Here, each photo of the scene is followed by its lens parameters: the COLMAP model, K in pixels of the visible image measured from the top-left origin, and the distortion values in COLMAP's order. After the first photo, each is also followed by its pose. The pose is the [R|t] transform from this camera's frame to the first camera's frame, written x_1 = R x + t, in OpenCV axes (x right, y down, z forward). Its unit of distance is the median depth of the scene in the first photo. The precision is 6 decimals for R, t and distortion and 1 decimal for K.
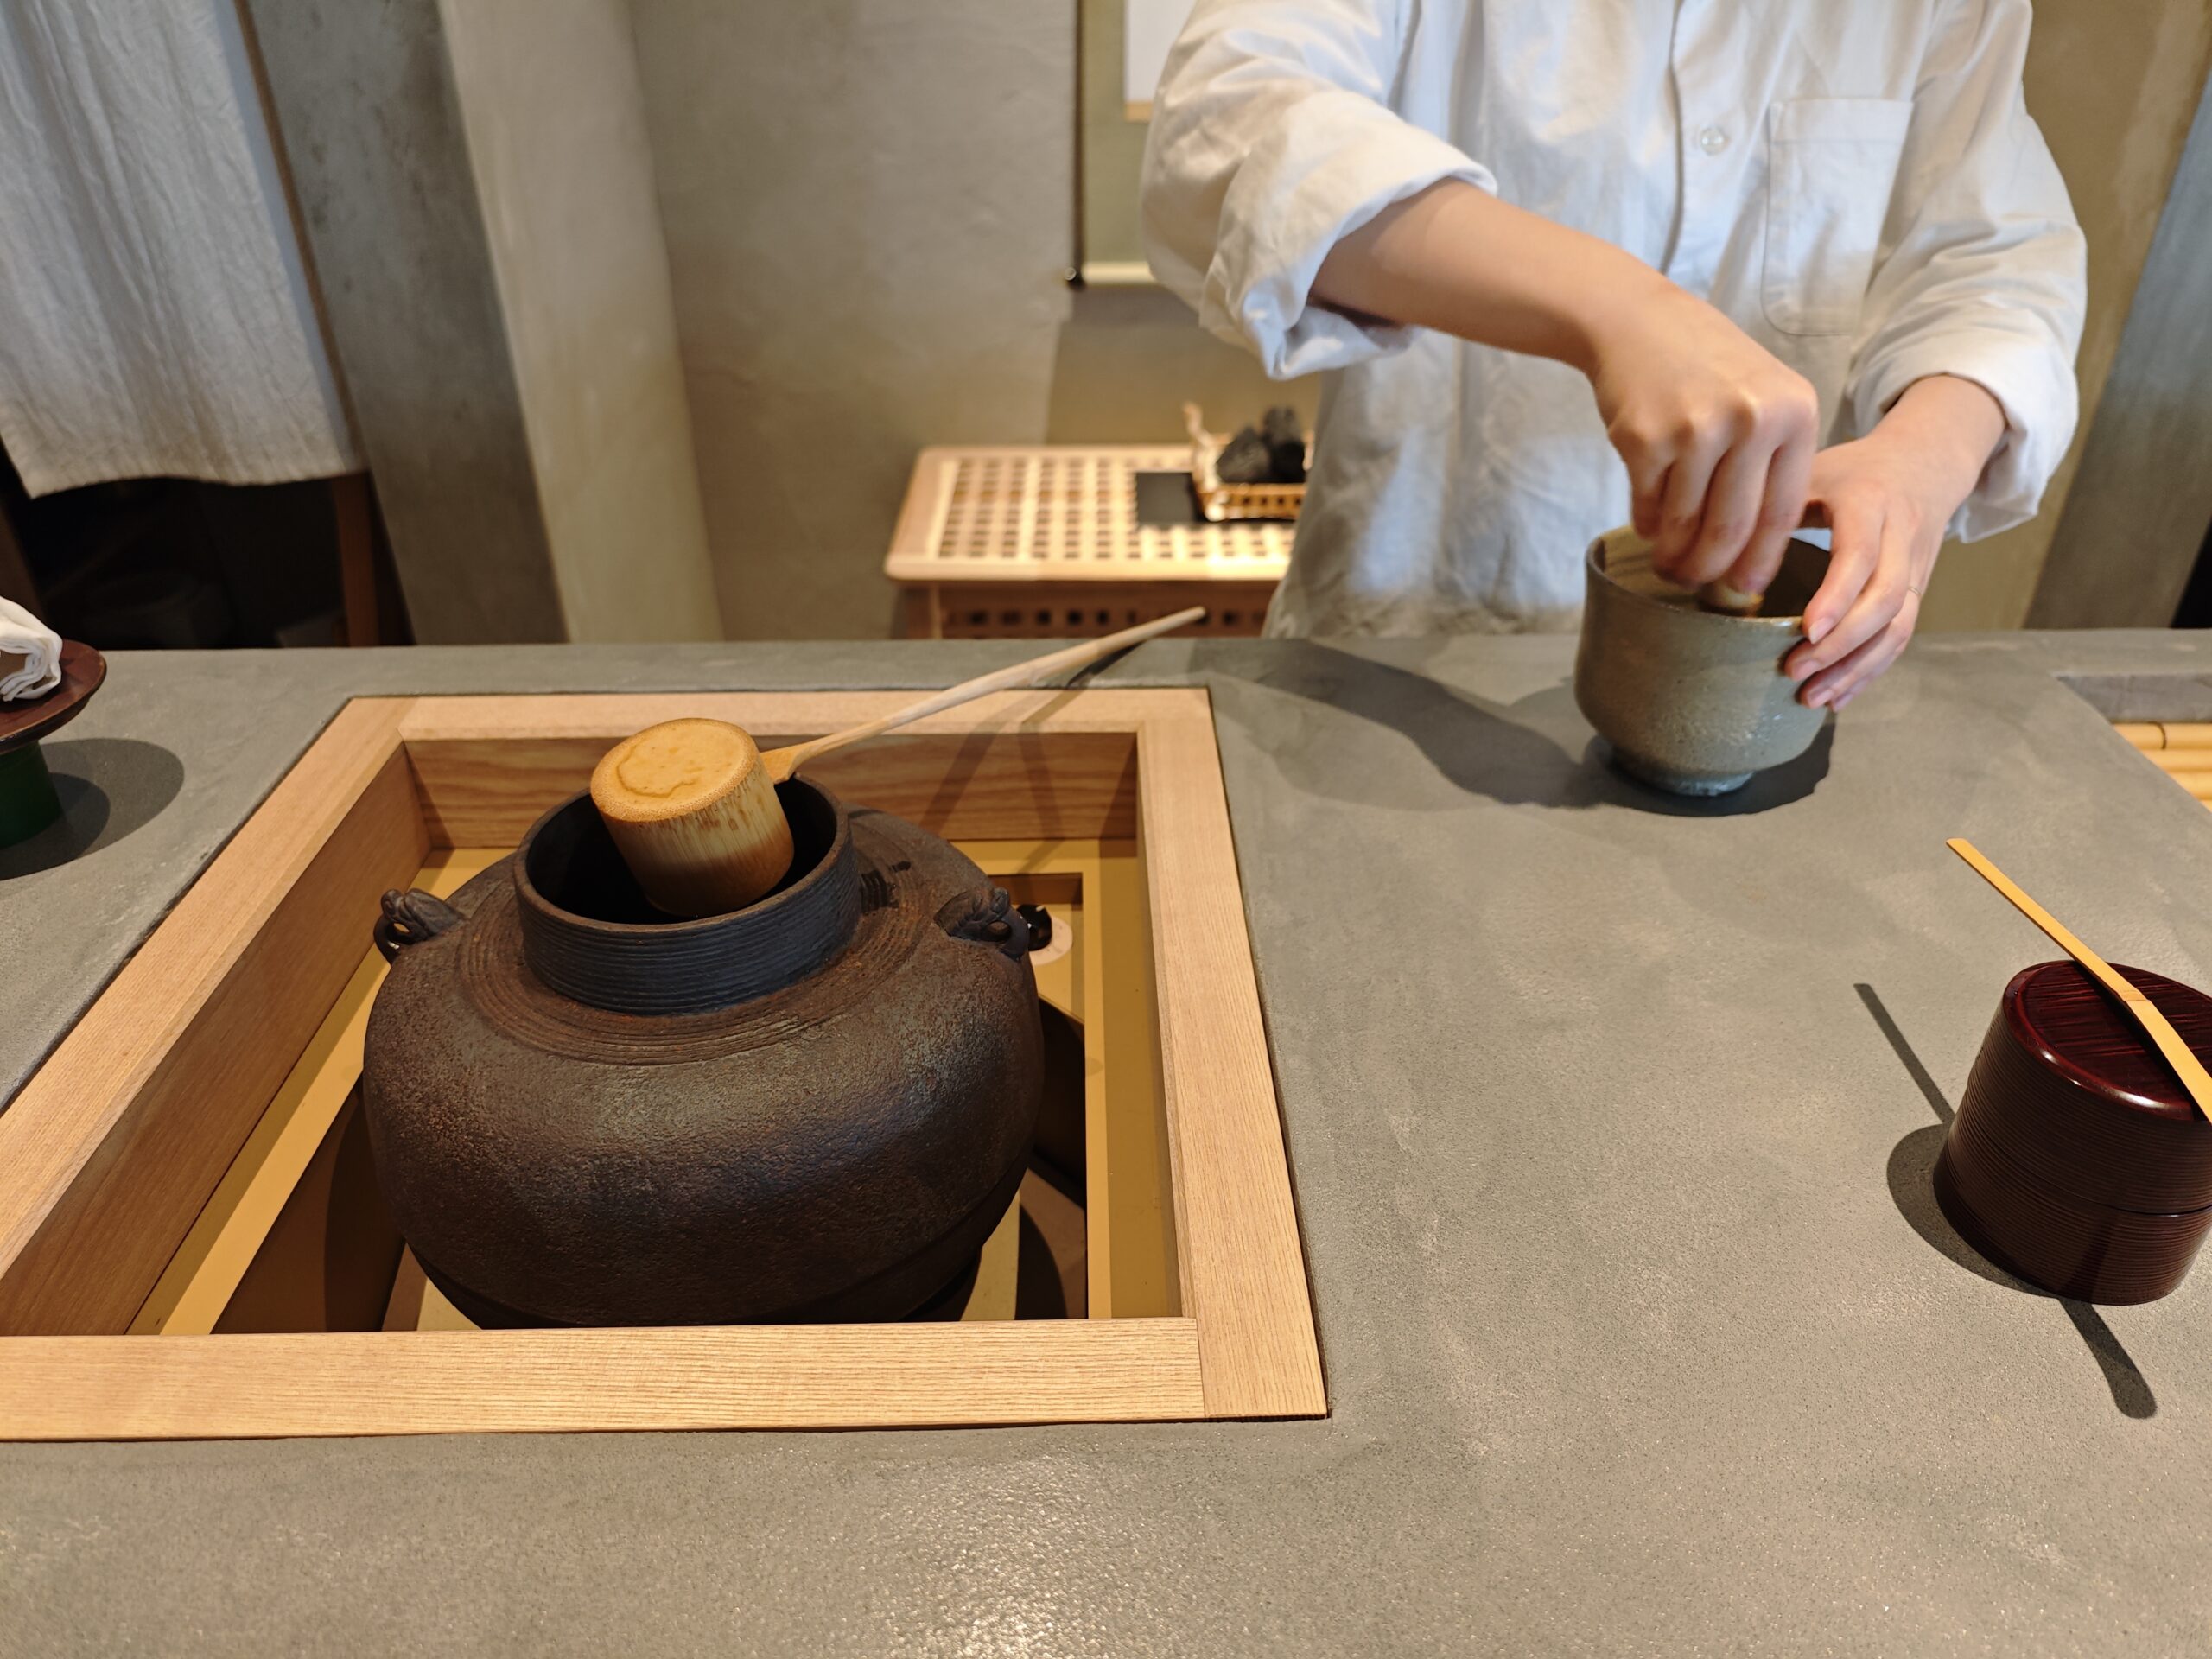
lens RADIAL K [[1502.6, 0, 1125.8], [0, 1502.6, 813.8], [0, 0, 1]] dist [0.012523, -0.023586]
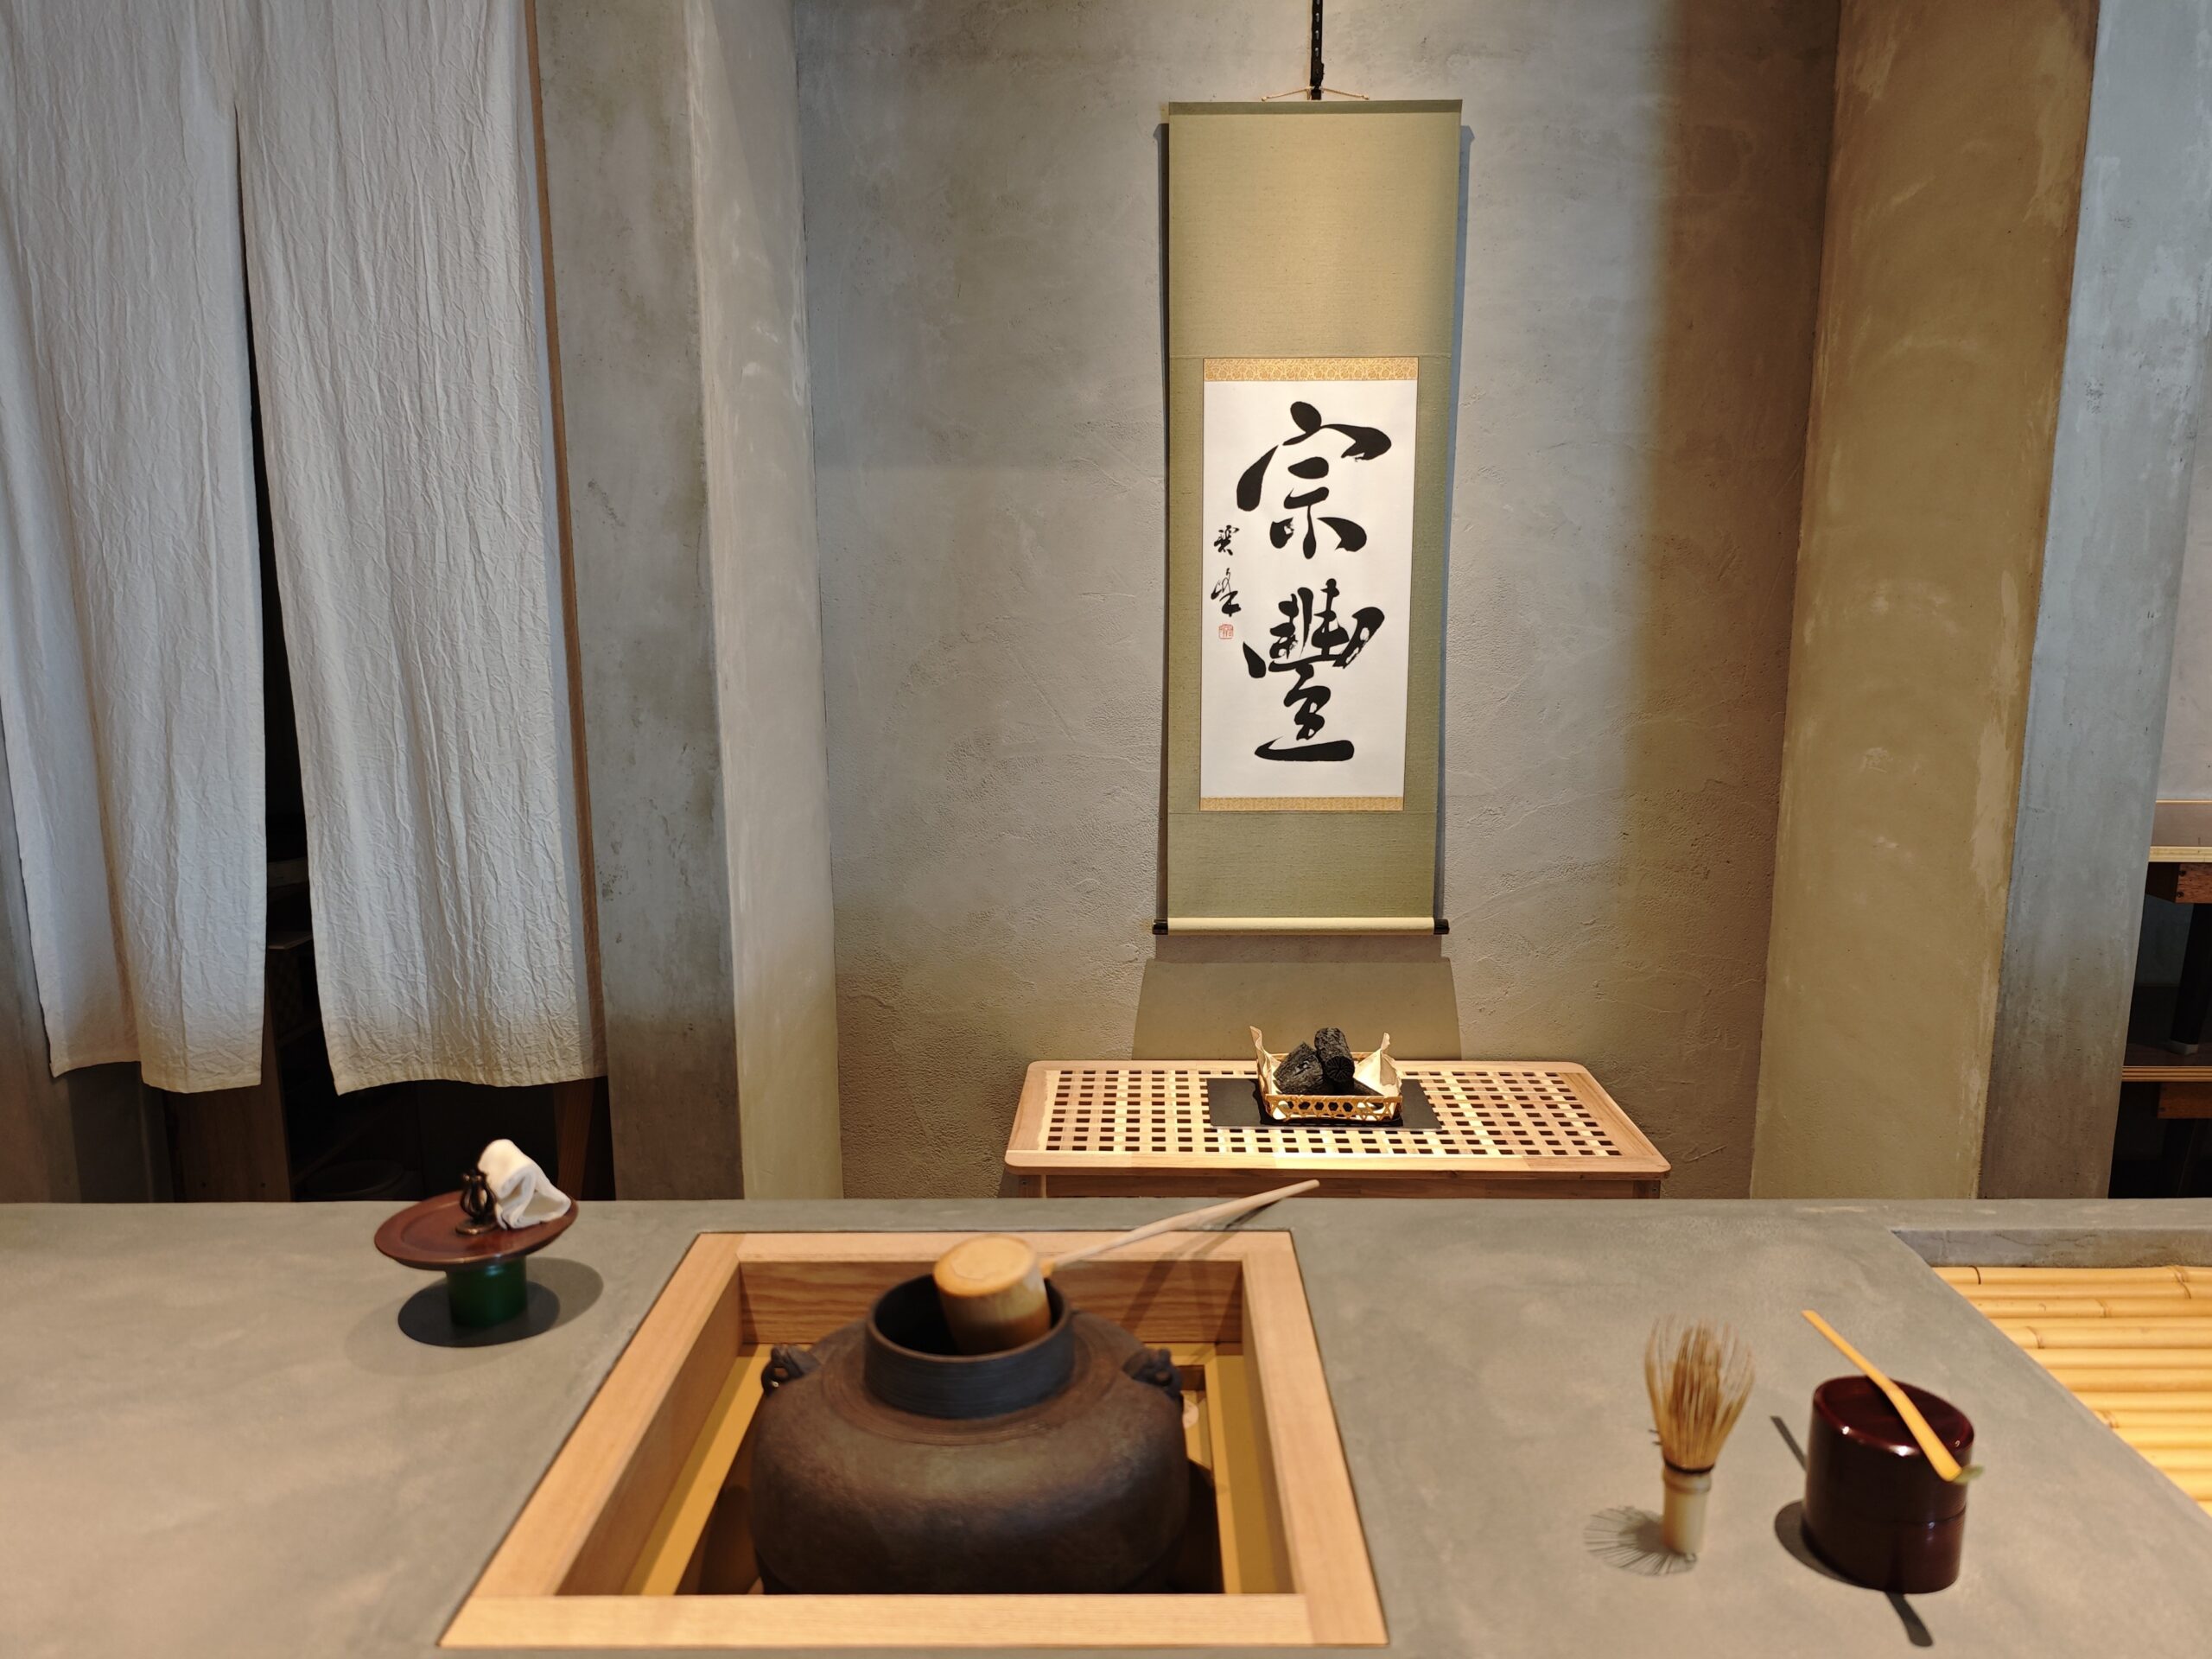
lens RADIAL K [[1502.6, 0, 1121.3], [0, 1502.6, 848.7], [0, 0, 1]] dist [0.012523, -0.023586]
pose [[0.999287, 0.000474, -0.037766, -0.052966], [-0.014275, 0.930494, -0.366030, 0.104524], [0.034967, 0.366308, 0.929836, -0.481197]]
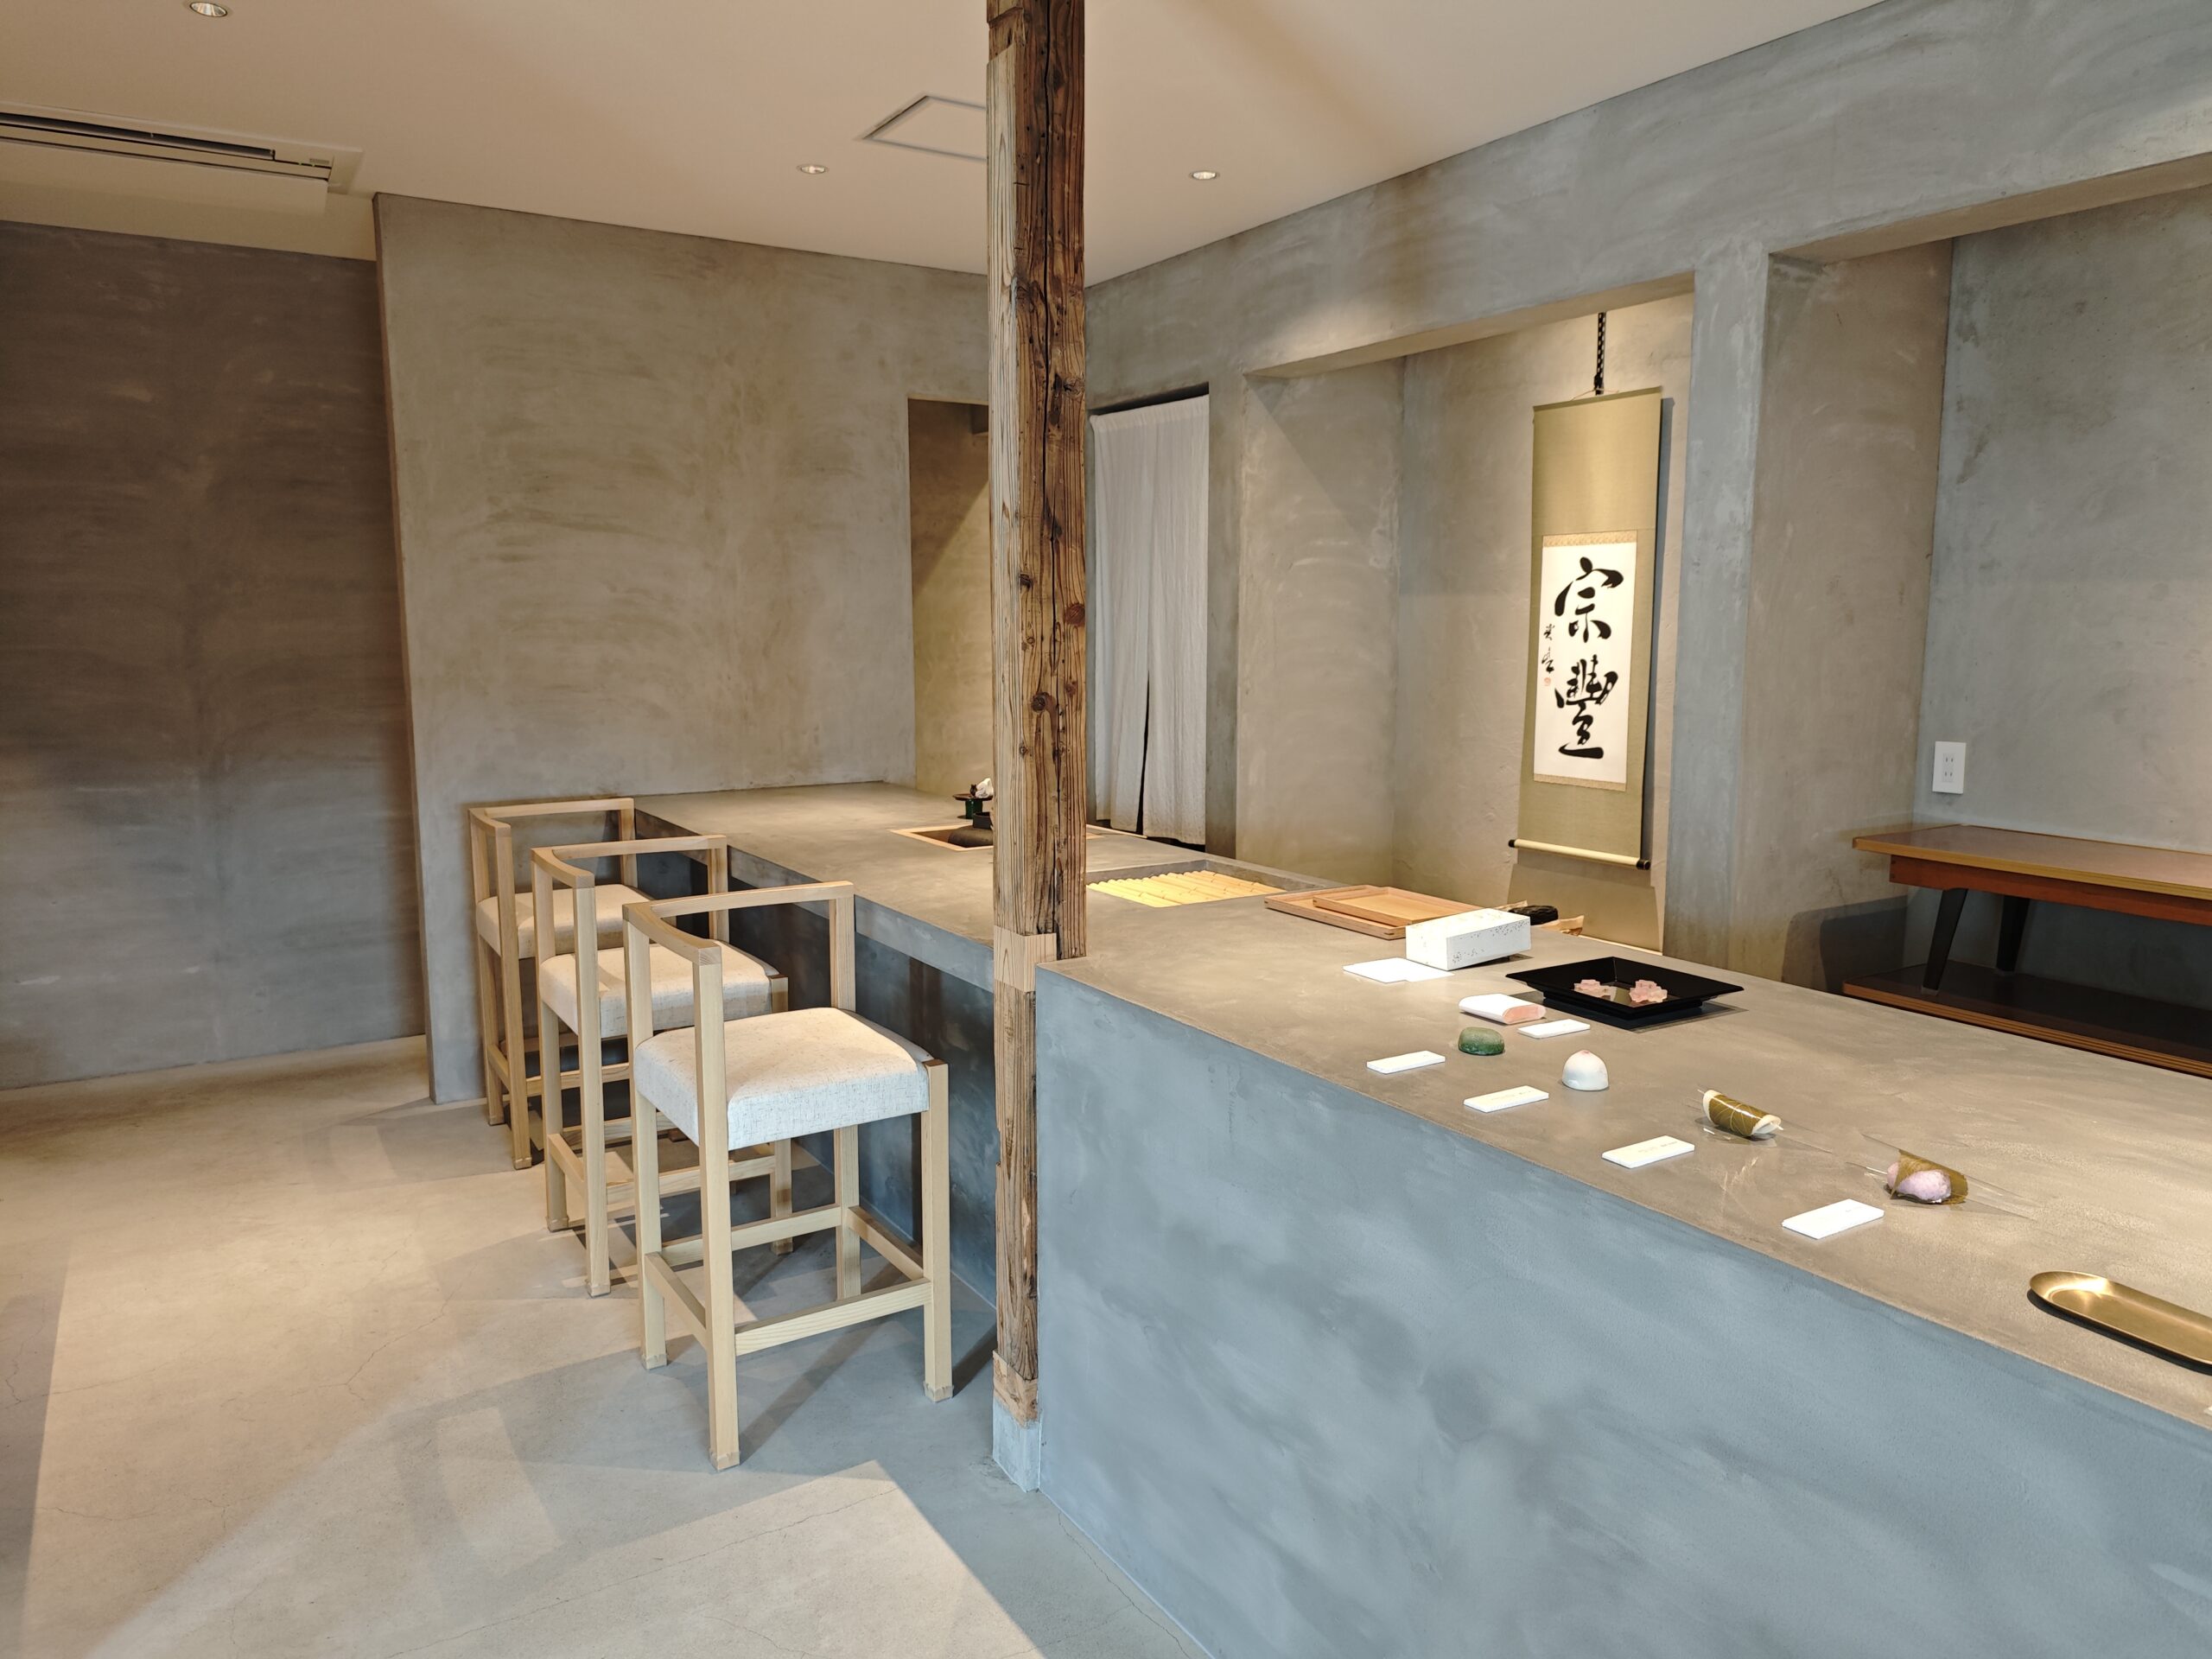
lens RADIAL K [[1502.6, 0, 1106.7], [0, 1502.6, 833.1], [0, 0, 1]] dist [0.012523, -0.023586]
pose [[0.496738, 0.118368, -0.859791, 4.370117], [-0.459424, 0.876338, -0.144783, 0.647361], [0.736329, 0.466928, 0.489691, -1.517659]]
